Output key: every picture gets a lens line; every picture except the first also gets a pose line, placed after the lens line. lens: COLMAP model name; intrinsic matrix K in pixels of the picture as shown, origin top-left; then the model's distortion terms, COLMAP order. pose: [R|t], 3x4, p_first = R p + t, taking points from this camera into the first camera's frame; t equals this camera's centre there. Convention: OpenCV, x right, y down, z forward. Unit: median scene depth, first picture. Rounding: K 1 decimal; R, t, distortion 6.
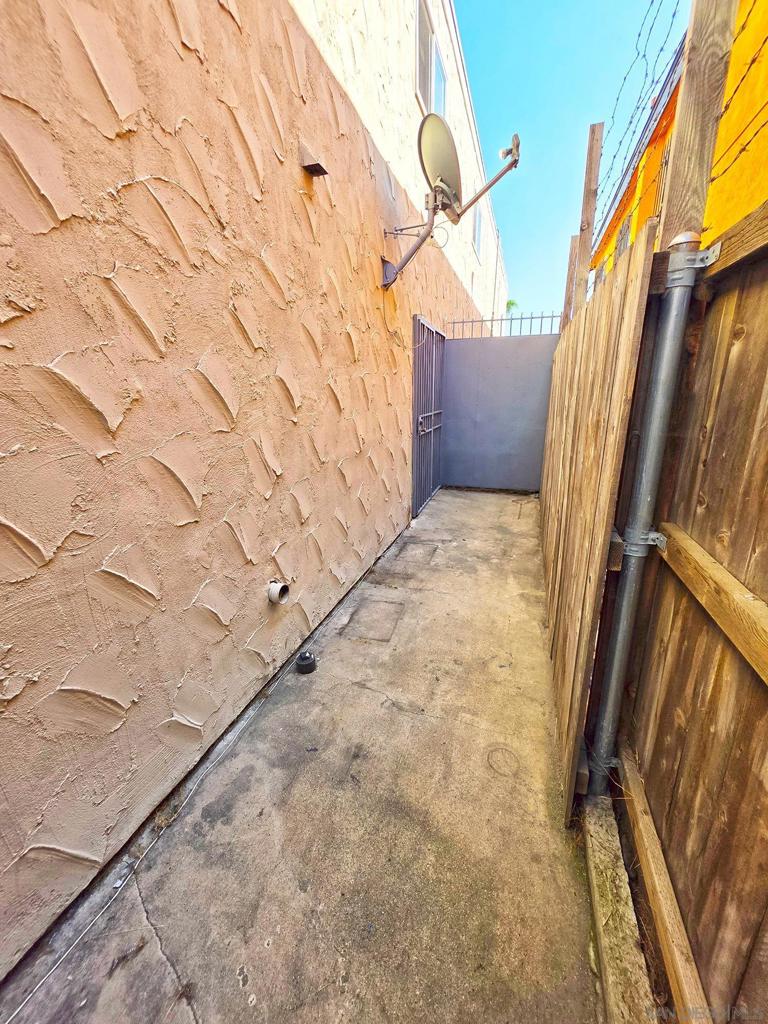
lens RADIAL K [[408.2, 0, 383.6], [0, 408.2, 509.6], [0, 0, 1]] dist [0.001779, -0.000575]
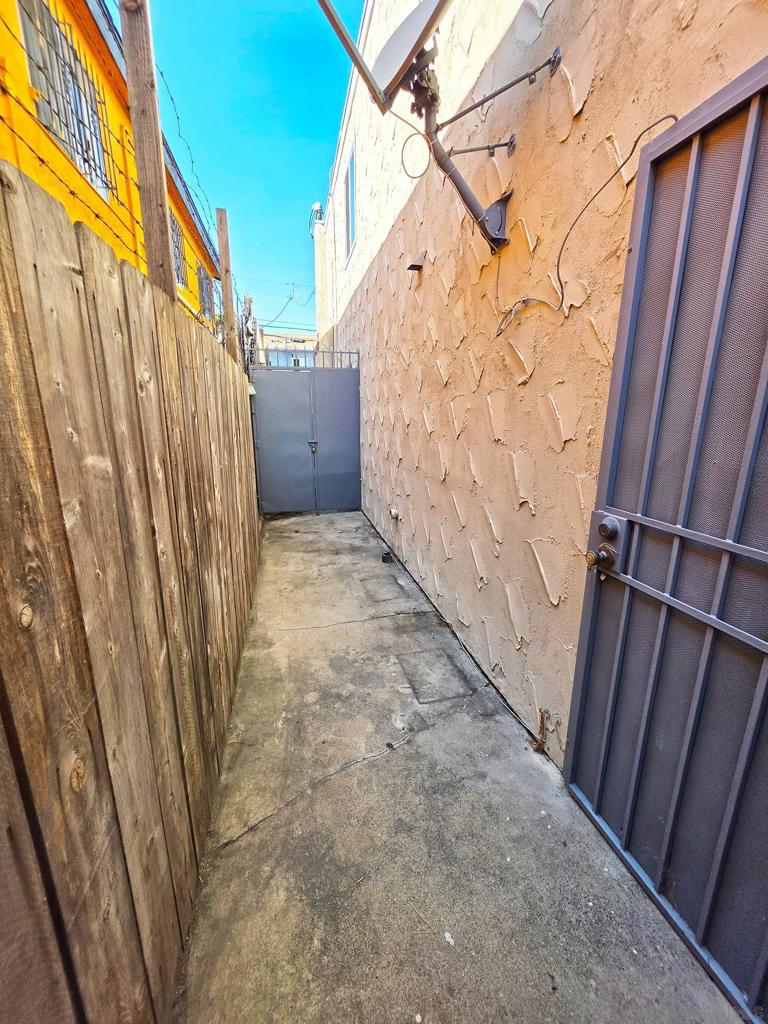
lens RADIAL K [[408.2, 0, 383.2], [0, 408.2, 508.9], [0, 0, 1]] dist [0.001779, -0.000575]
pose [[-0.851698, 0.137701, -0.505617, 0.514262], [-0.131081, 0.878204, 0.459974, -0.472824], [0.507373, 0.458036, -0.729915, 1.564937]]
